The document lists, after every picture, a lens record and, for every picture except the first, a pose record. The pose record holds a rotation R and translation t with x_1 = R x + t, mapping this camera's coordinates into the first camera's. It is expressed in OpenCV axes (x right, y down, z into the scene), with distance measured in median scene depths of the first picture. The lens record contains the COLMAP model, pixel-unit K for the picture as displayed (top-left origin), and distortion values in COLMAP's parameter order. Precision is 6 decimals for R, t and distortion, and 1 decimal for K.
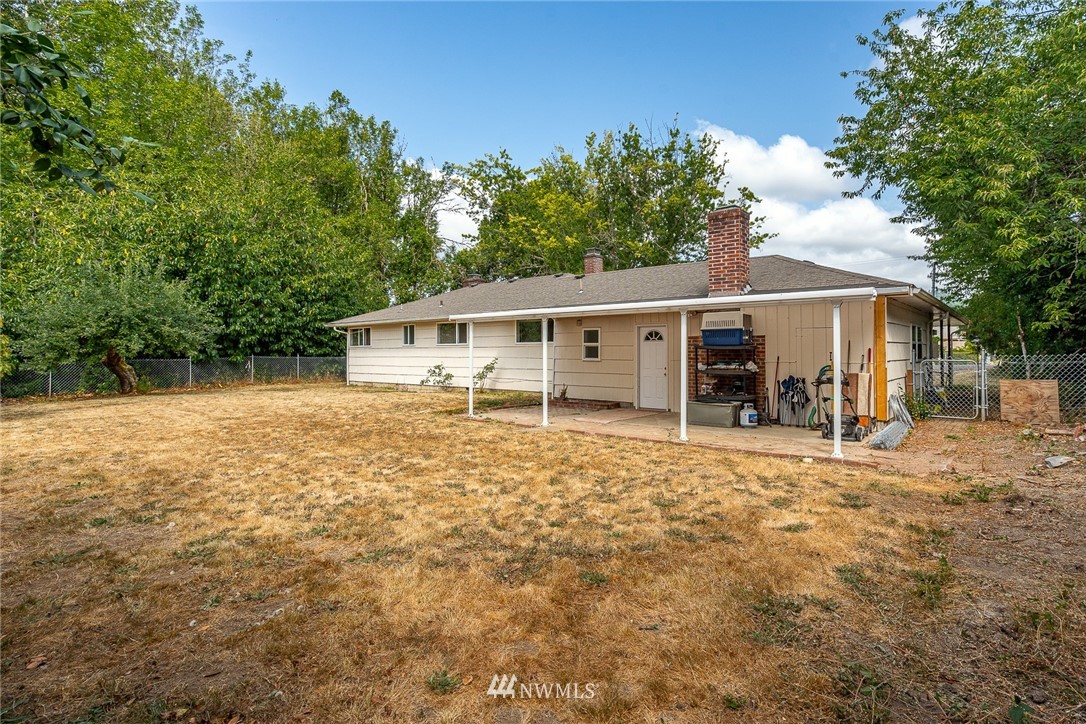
lens RADIAL K [[493.1, 0, 540.4], [0, 493.1, 362.6], [0, 0, 1]] dist [-0.004948, 0.000296]
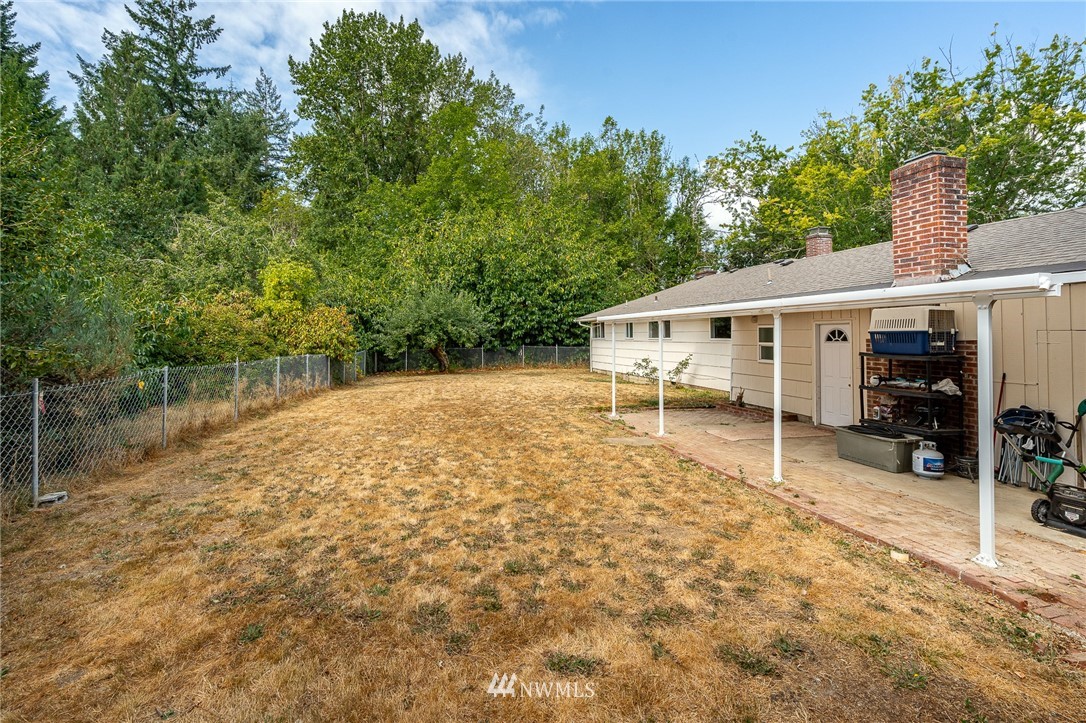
lens RADIAL K [[451.8, 0, 543.8], [0, 451.8, 340.4], [0, 0, 1]] dist [0.001324, 0.000281]
pose [[0.822961, 0.005146, -0.568074, 0.120913], [-0.013363, 0.999858, -0.010301, -0.015603], [0.567940, 0.016068, 0.822913, 0.064533]]
